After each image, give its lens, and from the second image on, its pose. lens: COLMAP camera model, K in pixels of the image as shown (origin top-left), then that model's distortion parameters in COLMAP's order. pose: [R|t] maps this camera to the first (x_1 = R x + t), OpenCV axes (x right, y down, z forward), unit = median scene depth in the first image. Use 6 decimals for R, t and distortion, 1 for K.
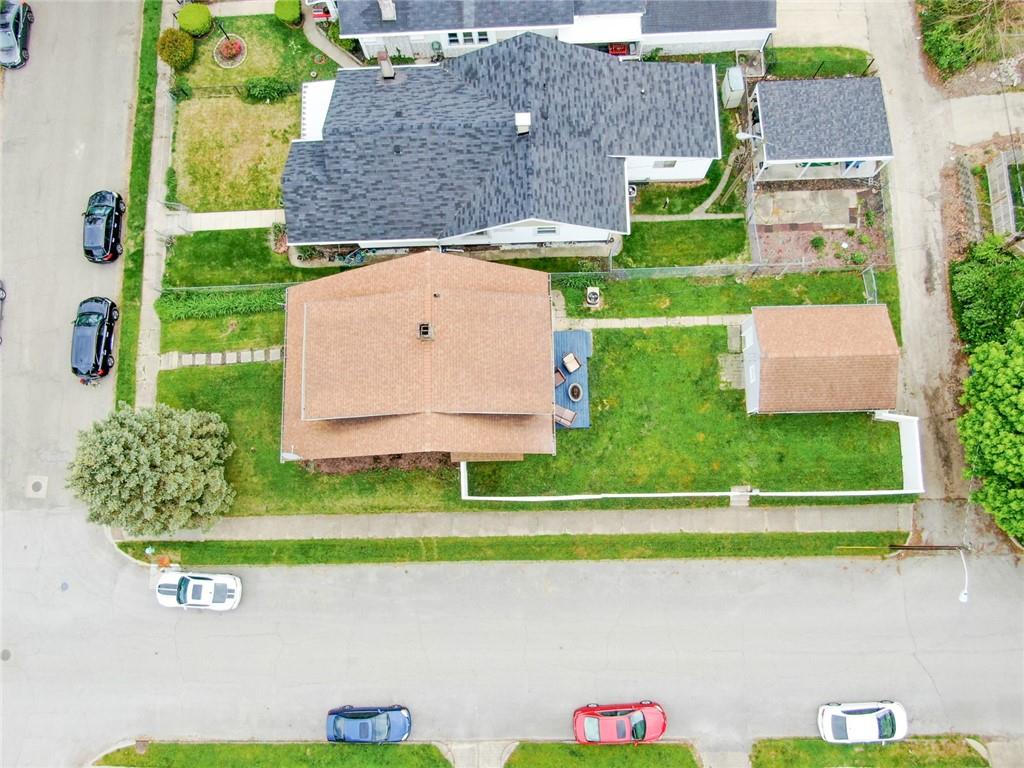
lens RADIAL K [[744.2, 0, 512.0], [0, 744.2, 384.0], [0, 0, 1]] dist [-0.018375, 0.001775]
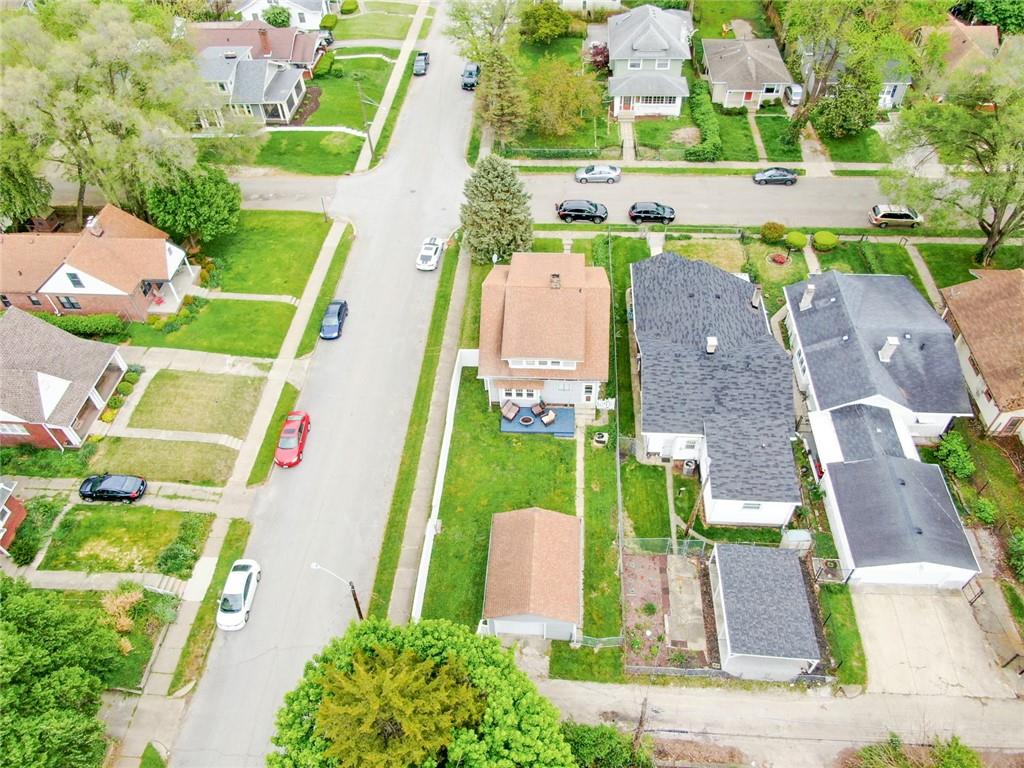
lens RADIAL K [[744.2, 0, 512.0], [0, 744.2, 384.0], [0, 0, 1]] dist [-0.018375, 0.001775]
pose [[-0.087710, 0.759024, -0.645128, 0.876804], [-0.976657, 0.061956, 0.205677, -0.236446], [0.196083, 0.648108, 0.735872, -0.039351]]
